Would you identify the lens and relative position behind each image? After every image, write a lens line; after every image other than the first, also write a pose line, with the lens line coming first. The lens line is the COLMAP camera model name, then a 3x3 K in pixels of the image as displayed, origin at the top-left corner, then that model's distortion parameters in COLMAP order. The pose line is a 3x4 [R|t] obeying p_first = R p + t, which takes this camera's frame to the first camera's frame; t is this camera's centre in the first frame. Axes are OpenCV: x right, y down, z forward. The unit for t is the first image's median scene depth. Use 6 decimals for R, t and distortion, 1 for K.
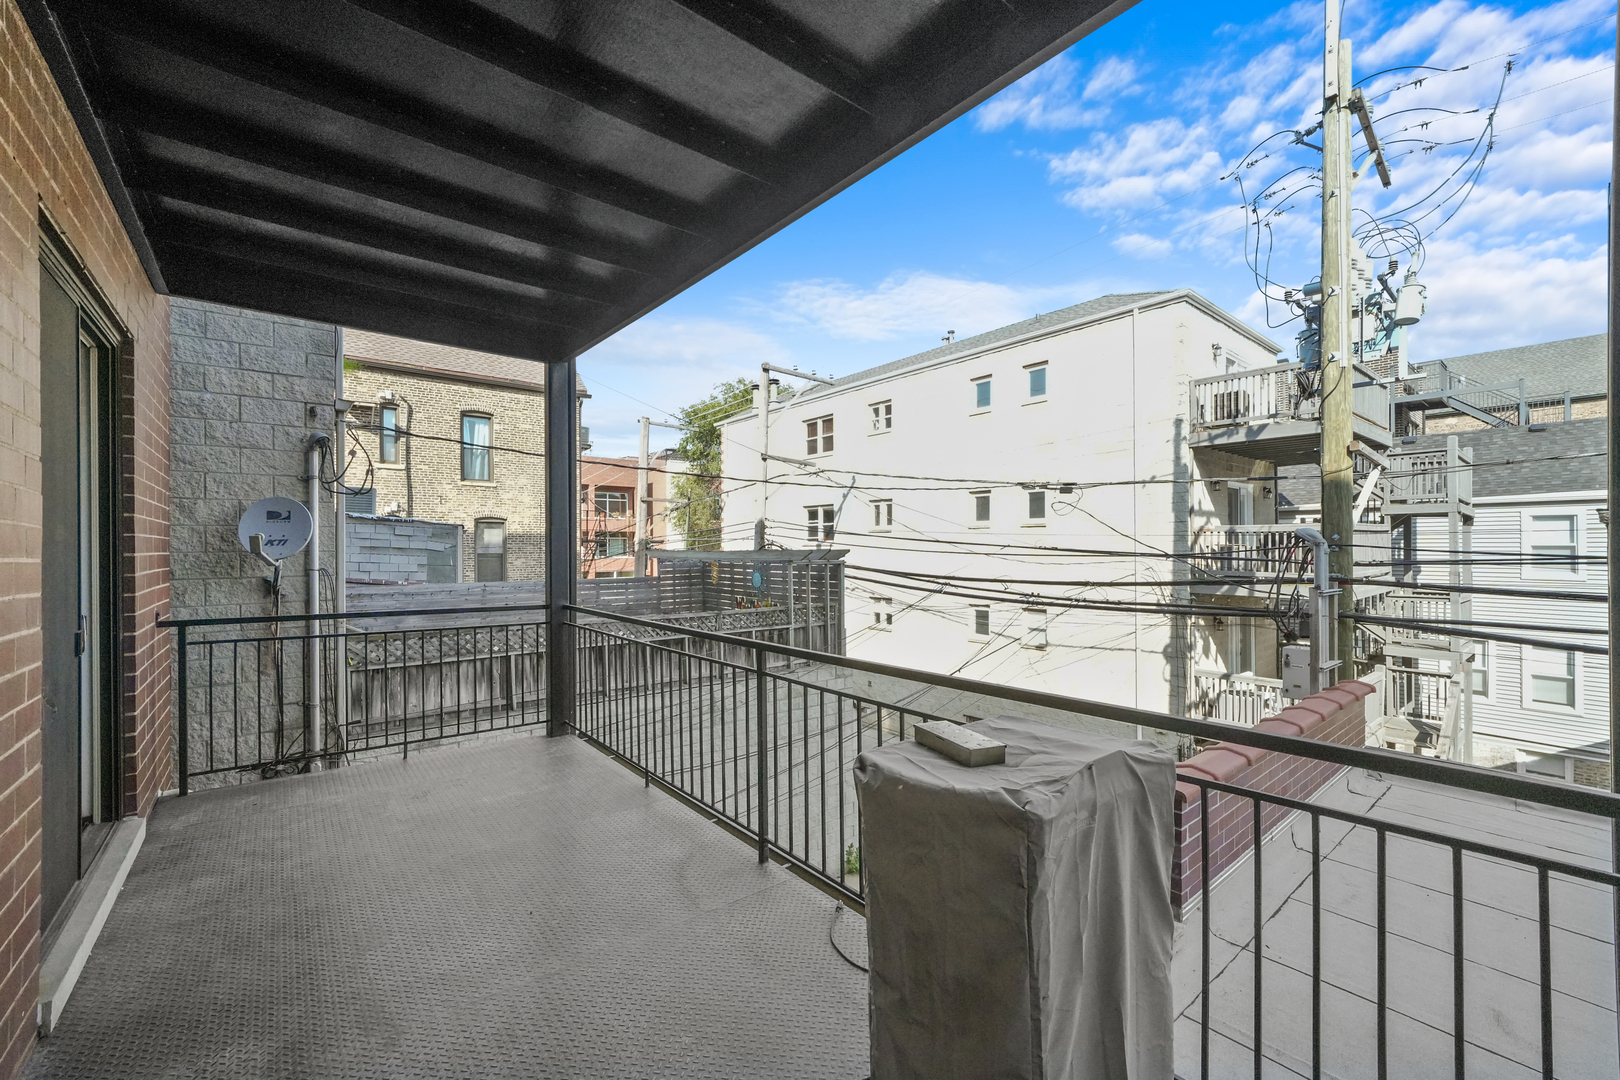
lens RADIAL K [[651.4, 0, 807.2], [0, 651.4, 542.5], [0, 0, 1]] dist [-0.011297, -0.000039]
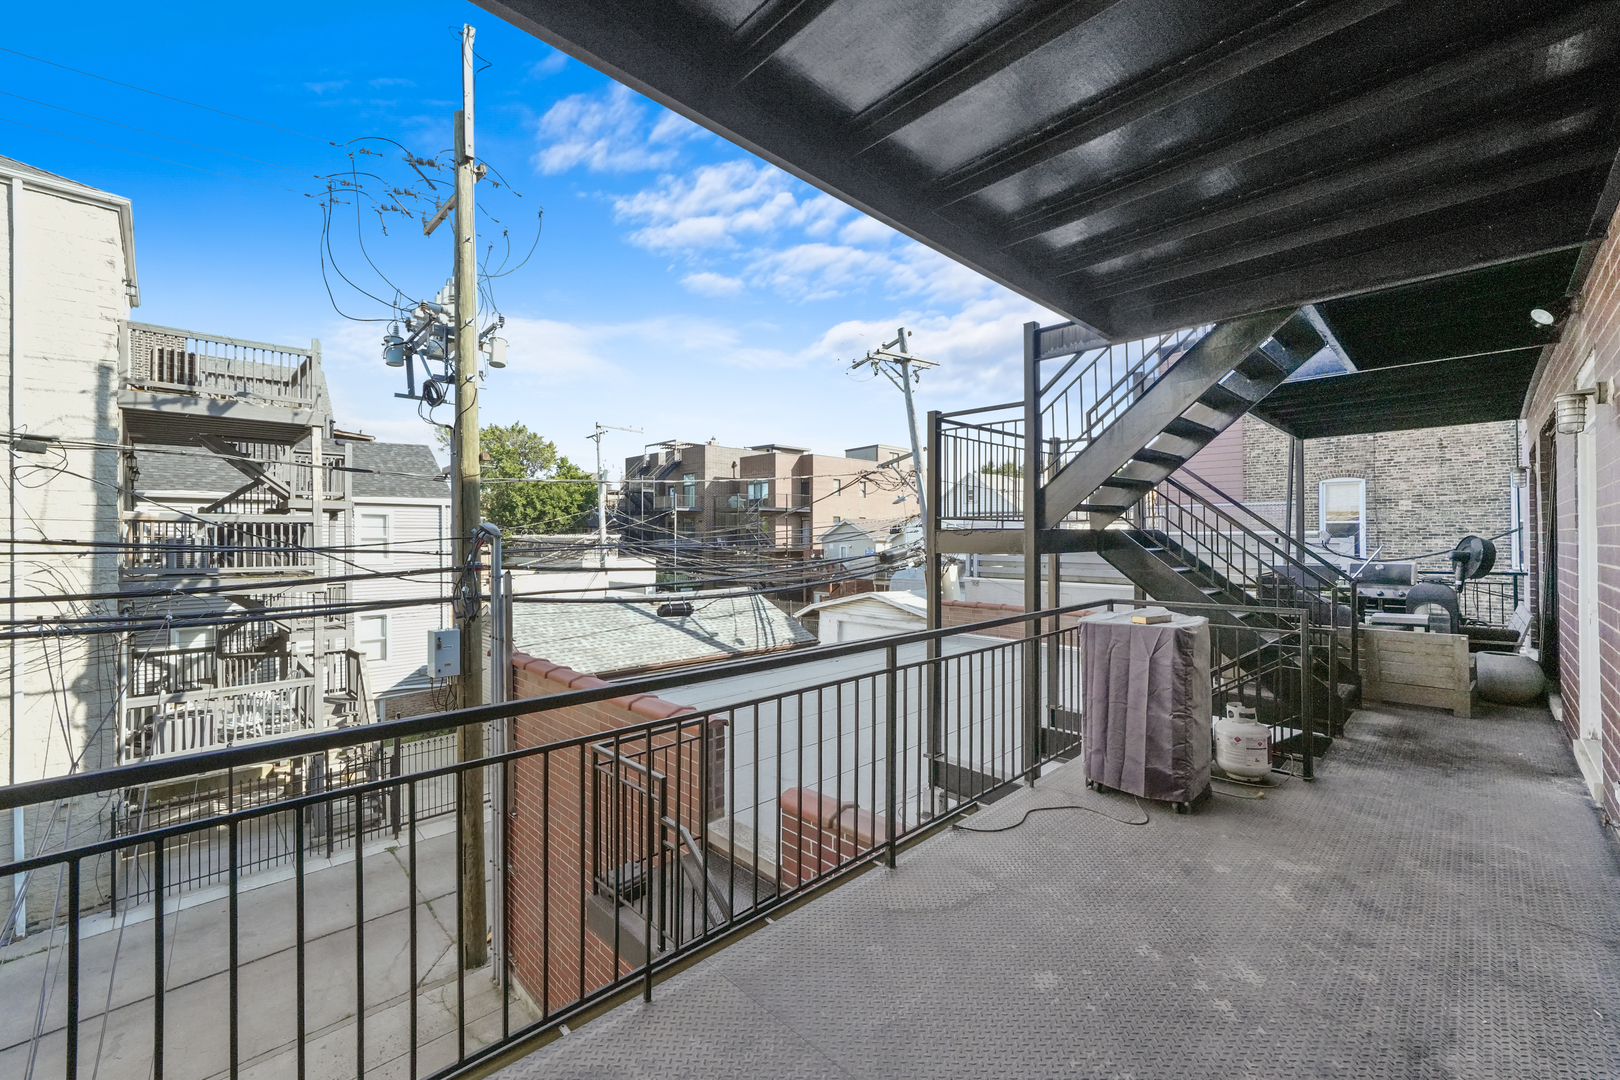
lens RADIAL K [[651.4, 0, 807.2], [0, 651.4, 542.5], [0, 0, 1]] dist [-0.011297, -0.000039]
pose [[-0.082028, -0.006389, 0.996610, -0.226837], [-0.004842, 0.999970, 0.006012, 0.002087], [-0.996618, -0.004332, -0.082057, 0.270748]]
